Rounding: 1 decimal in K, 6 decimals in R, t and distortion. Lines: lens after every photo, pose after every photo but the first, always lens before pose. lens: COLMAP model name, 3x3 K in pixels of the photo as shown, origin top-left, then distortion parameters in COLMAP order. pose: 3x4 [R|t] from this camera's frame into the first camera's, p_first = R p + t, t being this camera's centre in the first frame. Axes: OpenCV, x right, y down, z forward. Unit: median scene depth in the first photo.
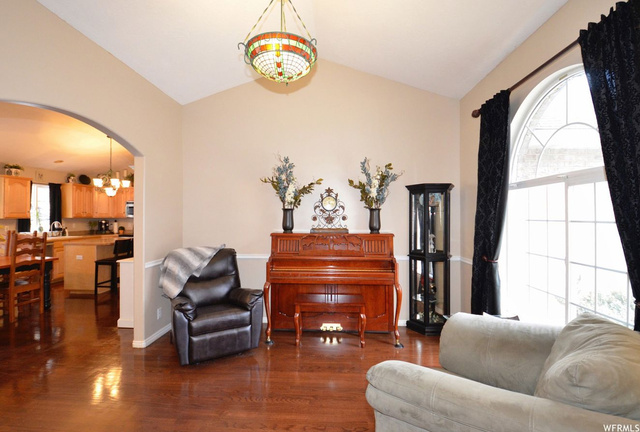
lens RADIAL K [[296.6, 0, 320.0], [0, 296.6, 216.0], [0, 0, 1]] dist [-0.000694, -0.021953]
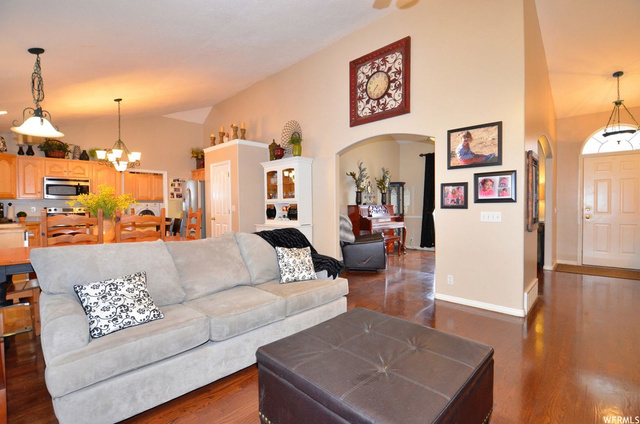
lens RADIAL K [[290.5, 0, 318.7], [0, 290.5, 215.0], [0, 0, 1]] dist [-0.019315, -0.000837]
pose [[0.661110, -0.027165, 0.749797, -0.894403], [0.007325, 0.999530, 0.029754, 0.035418], [-0.750253, -0.014179, 0.660998, 0.019970]]
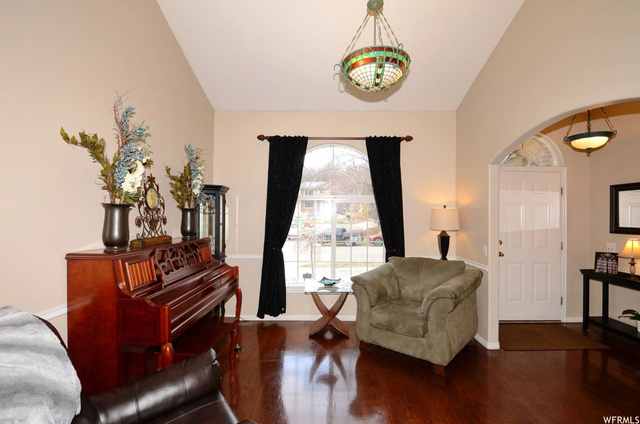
lens RADIAL K [[290.5, 0, 318.7], [0, 290.5, 215.0], [0, 0, 1]] dist [-0.019315, -0.000837]
pose [[-0.039819, 0.002923, 0.999203, -0.353216], [-0.006494, 0.999974, -0.003184, -0.004285], [-0.999186, -0.006616, -0.039799, 0.383195]]
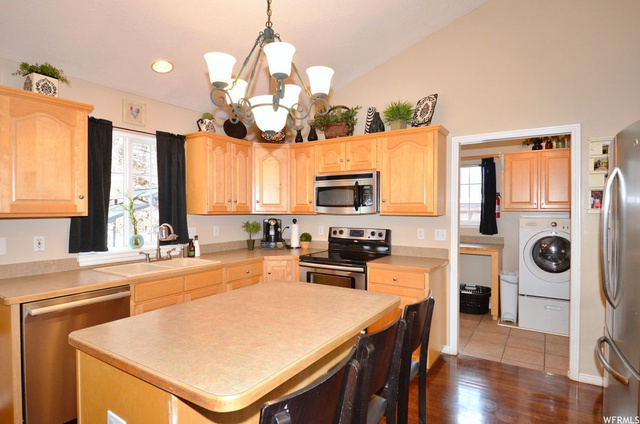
lens RADIAL K [[343.3, 0, 328.7], [0, 343.3, 213.1], [0, 0, 1]] dist [0.059220, -0.071872]
pose [[0.863941, 0.003848, -0.503578, -0.477692], [-0.000551, 0.999977, 0.006695, 0.001481], [0.503593, -0.005507, 0.863924, 0.713161]]
